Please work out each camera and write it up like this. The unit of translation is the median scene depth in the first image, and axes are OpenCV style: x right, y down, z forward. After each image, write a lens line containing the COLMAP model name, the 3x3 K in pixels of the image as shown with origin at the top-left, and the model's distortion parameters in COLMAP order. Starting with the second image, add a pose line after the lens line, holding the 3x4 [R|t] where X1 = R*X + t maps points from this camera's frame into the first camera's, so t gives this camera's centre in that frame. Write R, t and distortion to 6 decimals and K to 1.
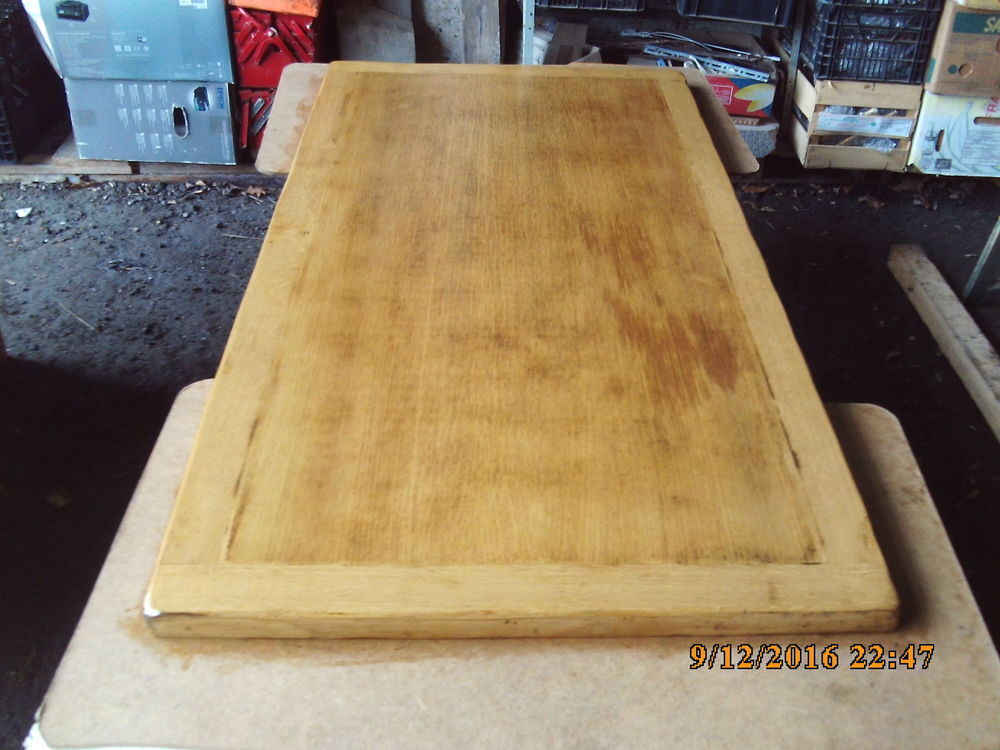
lens RADIAL K [[1038.3, 0, 540.8], [0, 1038.3, 378.7], [0, 0, 1]] dist [-0.110239, 0.032406]
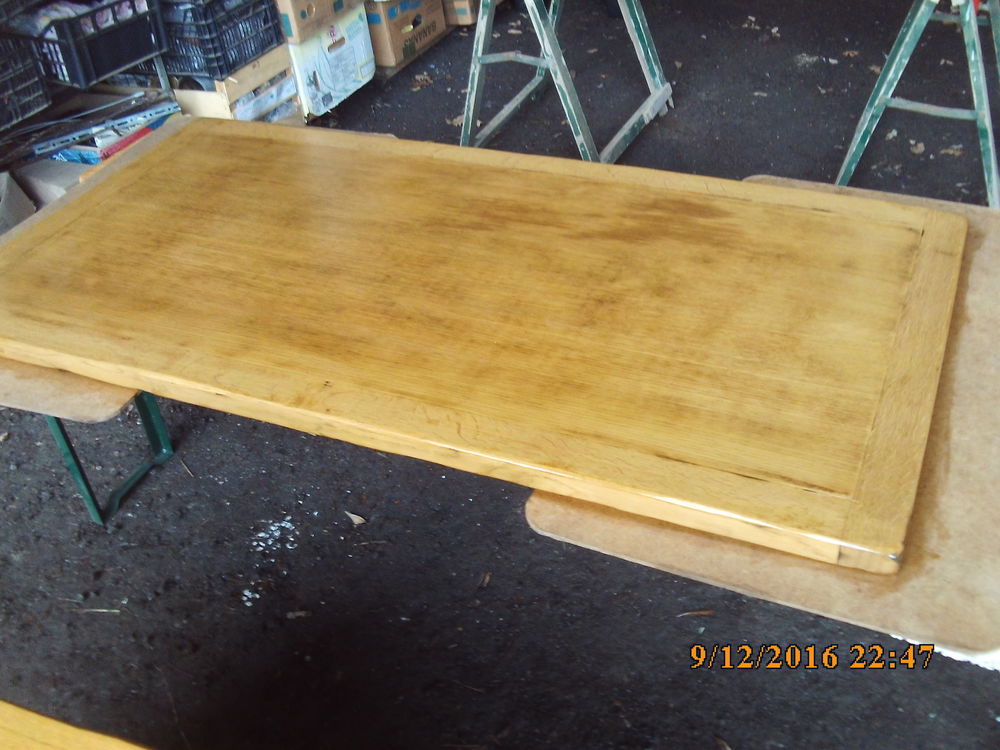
lens RADIAL K [[1073.9, 0, 576.8], [0, 1073.9, 375.0], [0, 0, 1]] dist [-0.079697, -0.021447]
pose [[0.408194, -0.607748, 0.681190, -1.009138], [0.607764, 0.737701, 0.293973, -0.384542], [-0.681176, 0.294005, 0.670493, 0.358266]]
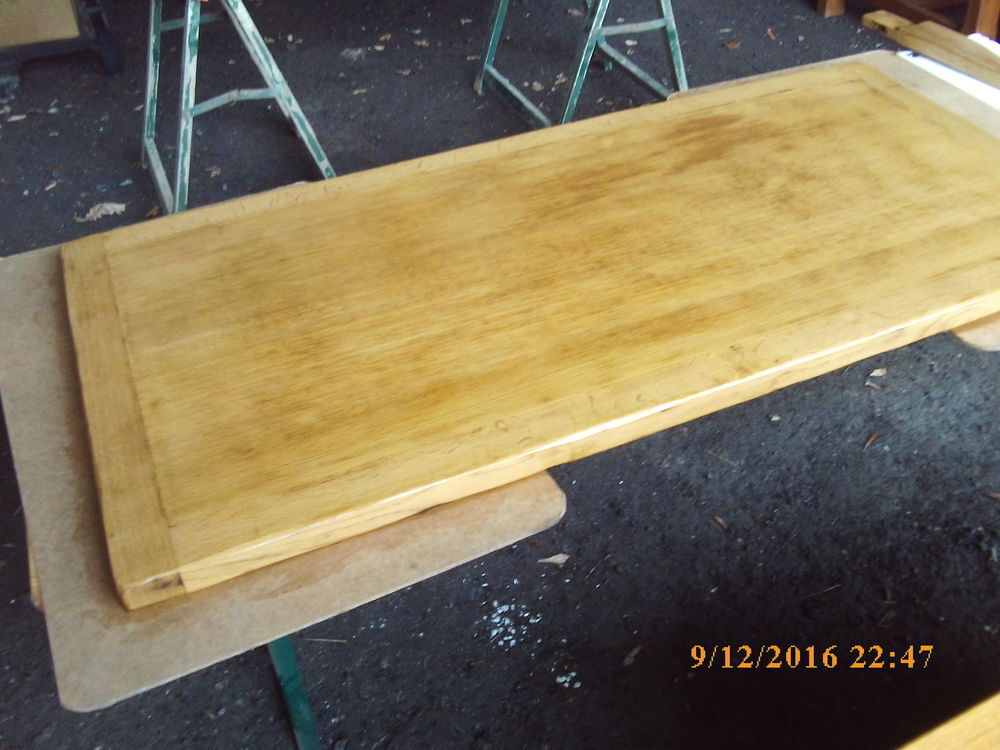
lens RADIAL K [[1070.1, 0, 606.5], [0, 1070.1, 331.6], [0, 0, 1]] dist [-0.098026, 0.018393]
pose [[-0.410405, -0.569035, 0.712578, -1.064129], [0.542176, 0.476041, 0.692409, -1.075675], [-0.733221, 0.670511, 0.113148, 1.321030]]
